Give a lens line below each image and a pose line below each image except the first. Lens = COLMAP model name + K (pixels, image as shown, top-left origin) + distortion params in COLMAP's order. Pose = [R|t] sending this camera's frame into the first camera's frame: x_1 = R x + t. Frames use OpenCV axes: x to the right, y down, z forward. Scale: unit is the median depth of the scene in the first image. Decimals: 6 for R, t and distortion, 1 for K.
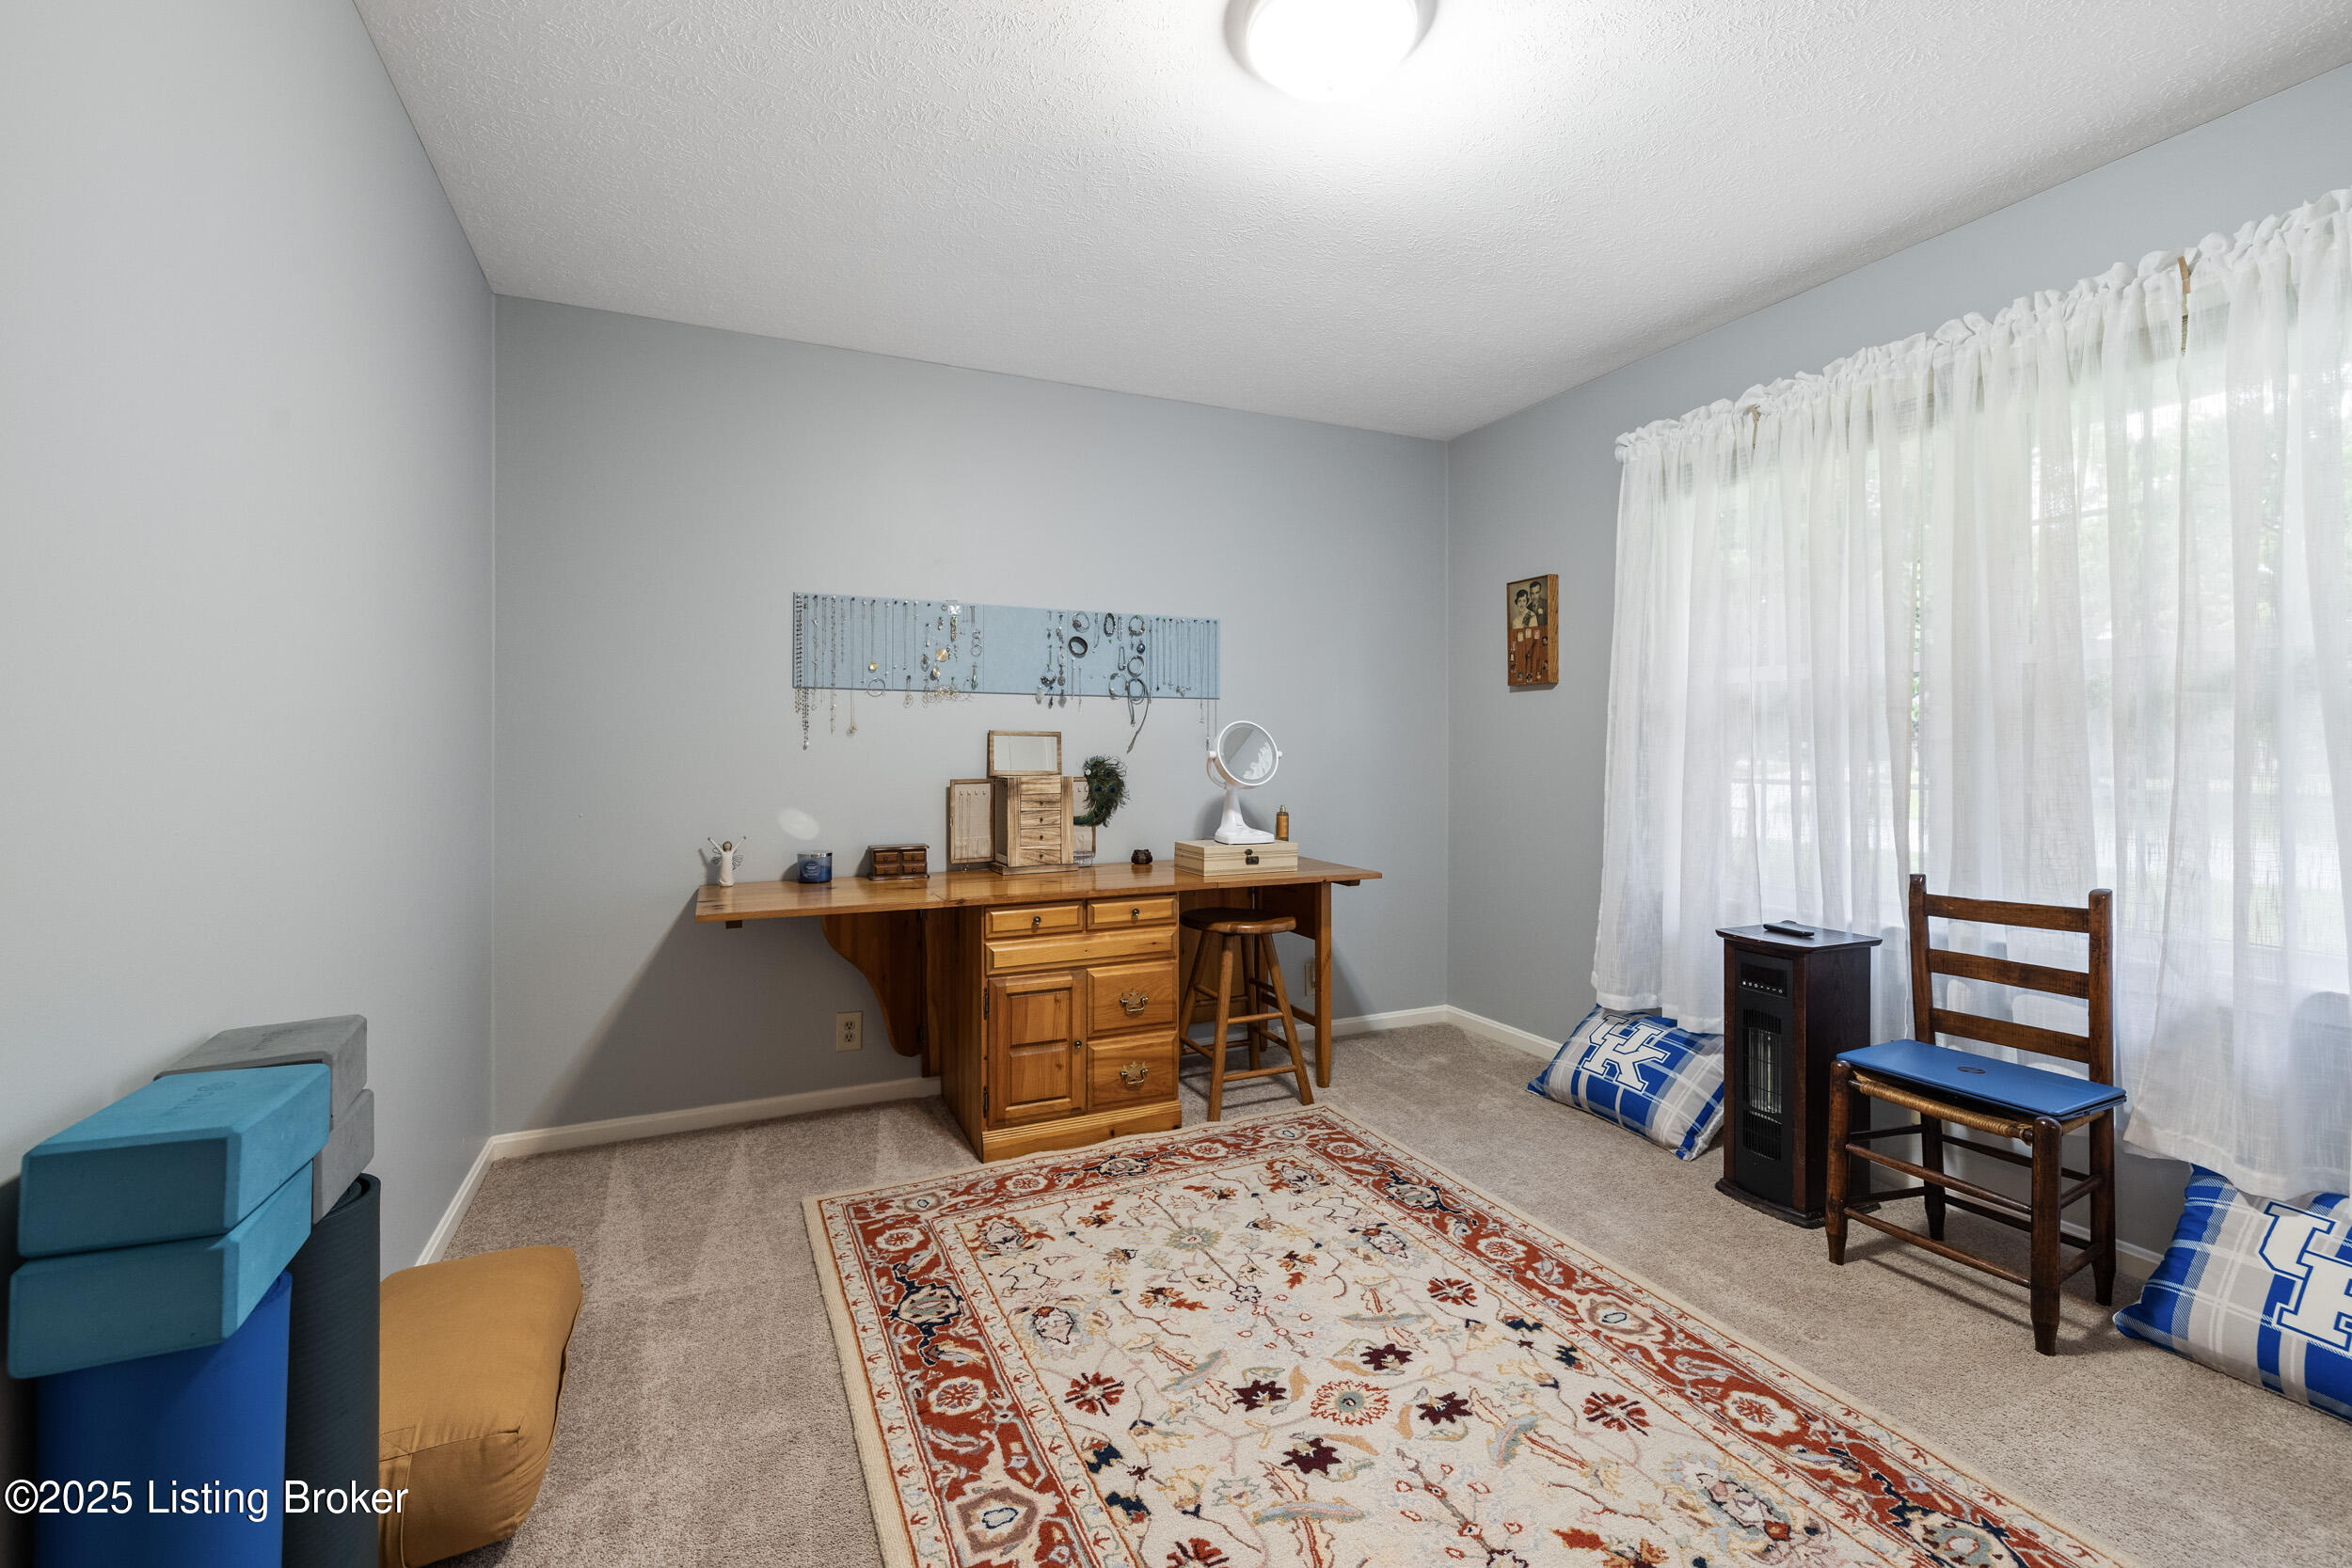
lens RADIAL K [[986.2, 0, 1156.5], [0, 986.2, 744.9], [0, 0, 1]] dist [0.007872, -0.001335]
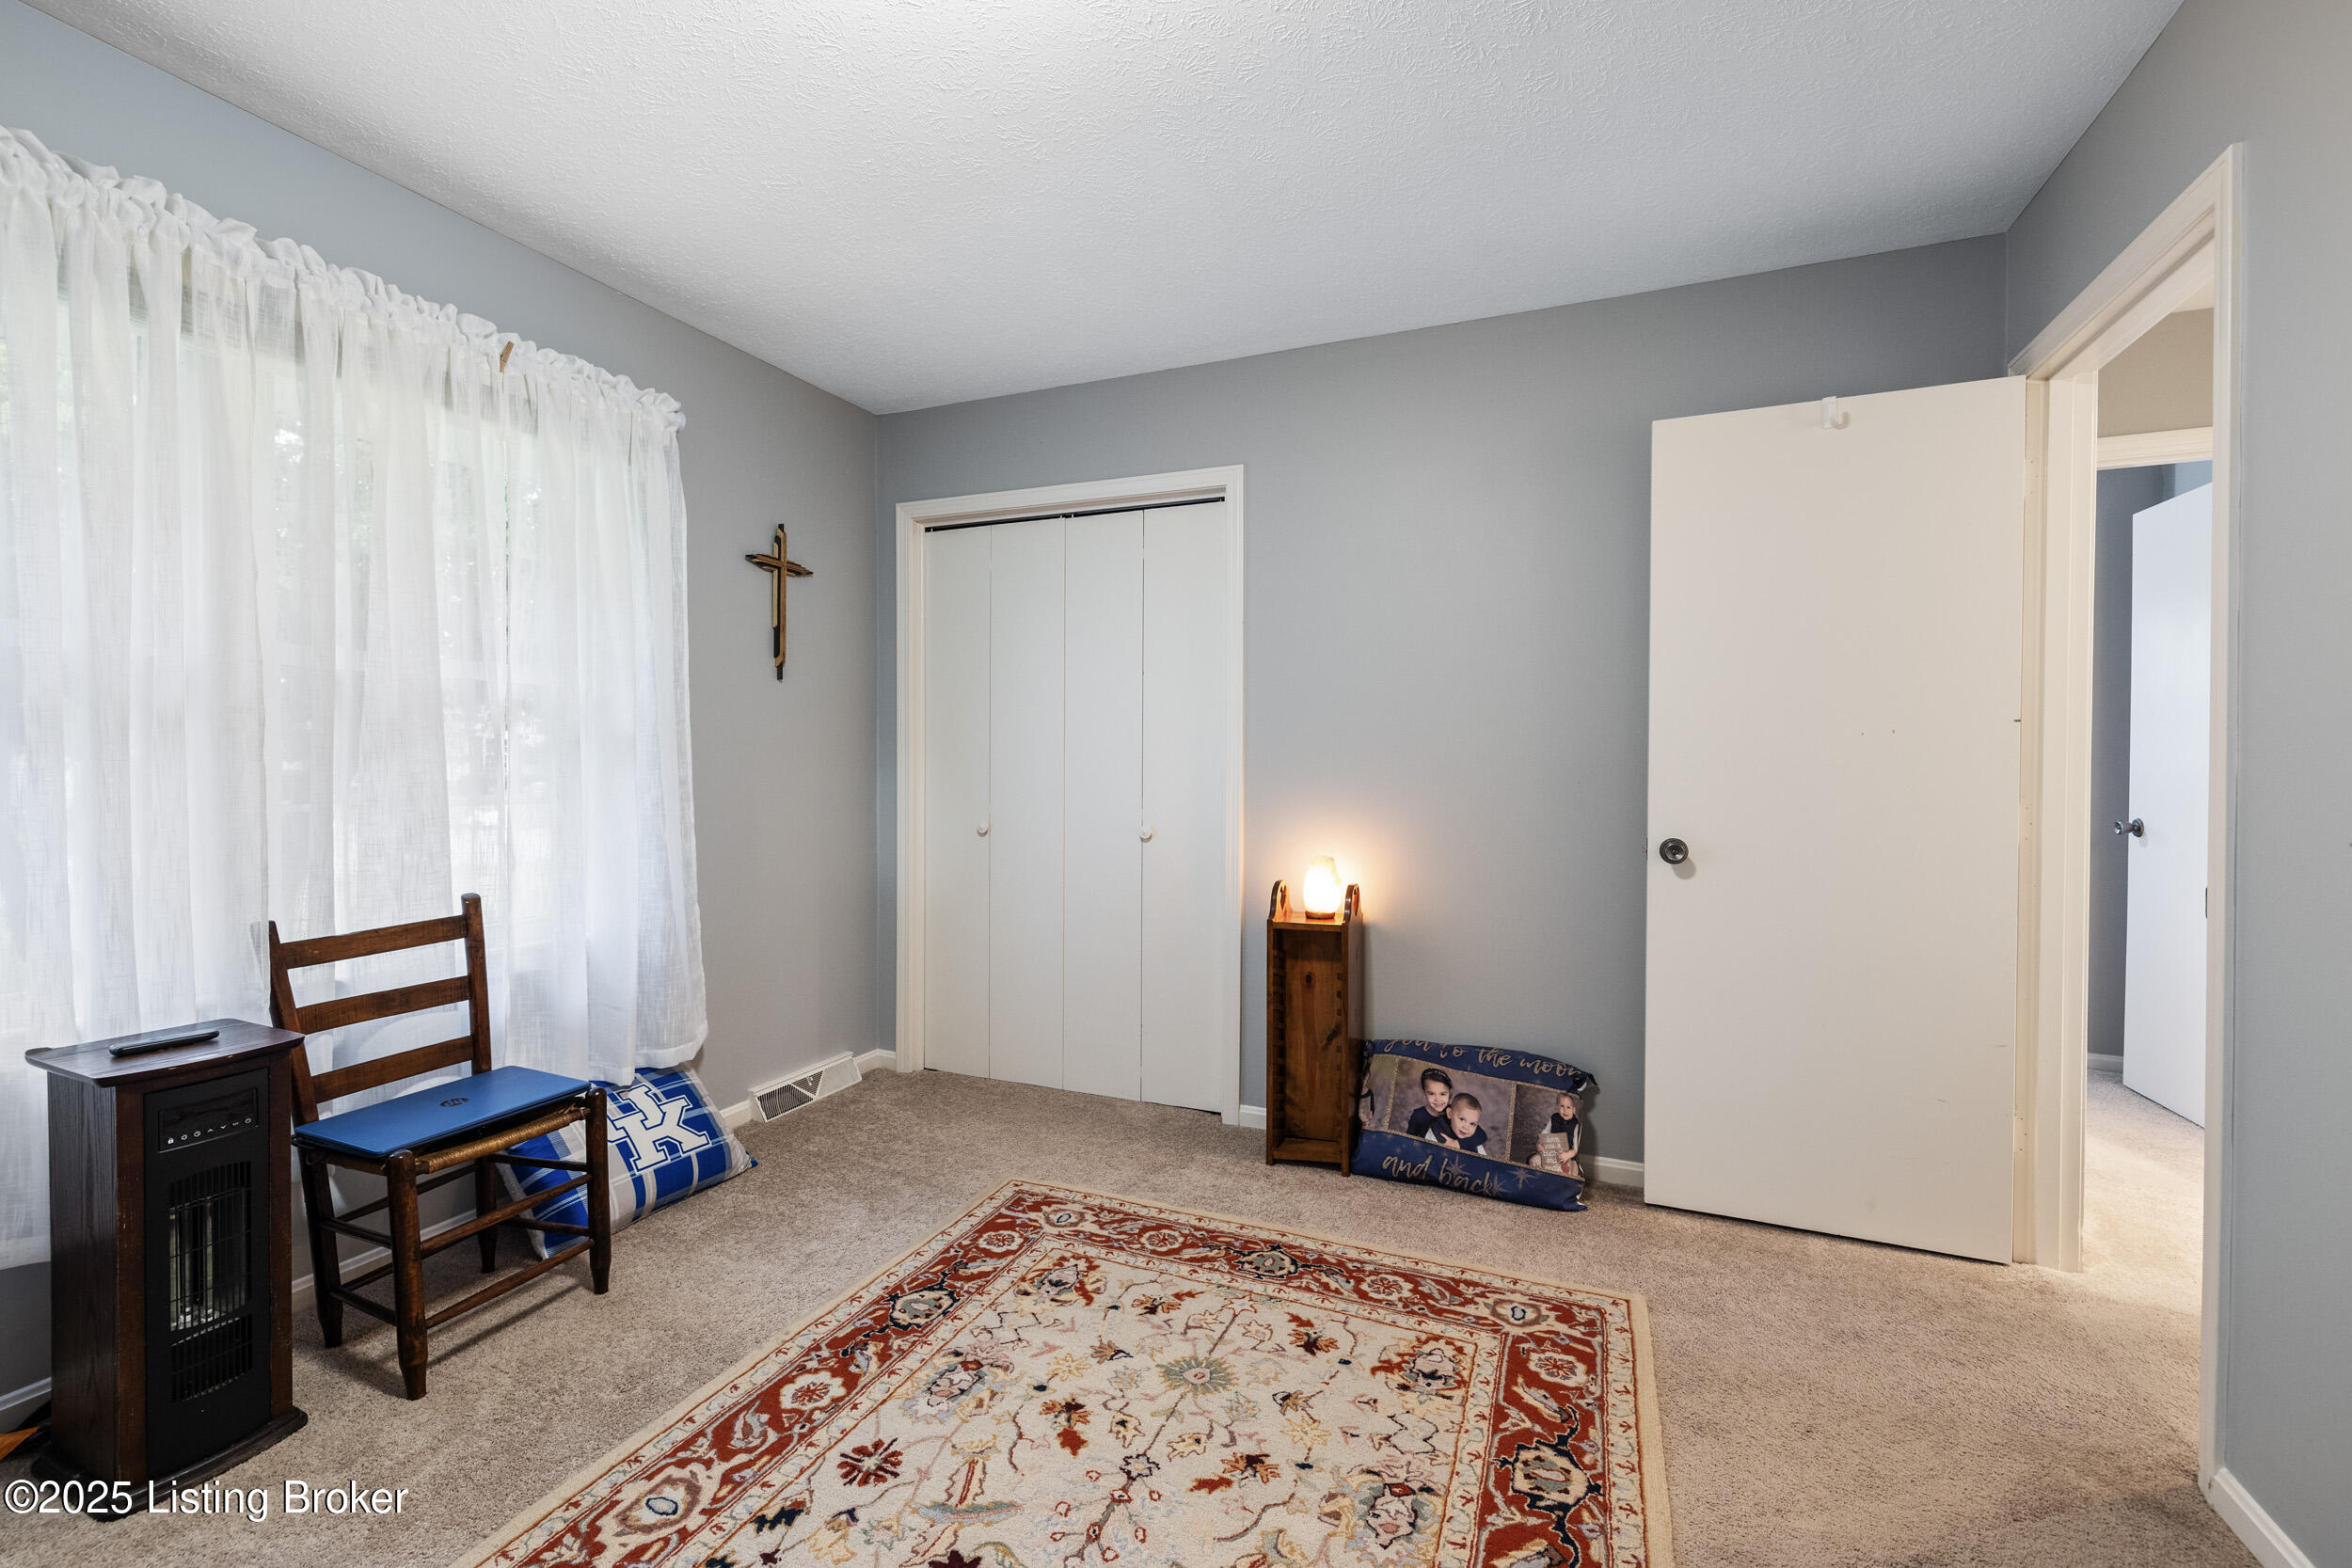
lens RADIAL K [[986.2, 0, 1173.7], [0, 986.2, 777.9], [0, 0, 1]] dist [0.007872, -0.001335]
pose [[-0.676559, -0.014699, 0.736241, -0.391857], [-0.006933, 0.999884, 0.013591, 0.000147], [-0.736355, 0.004091, -0.676582, 1.318254]]
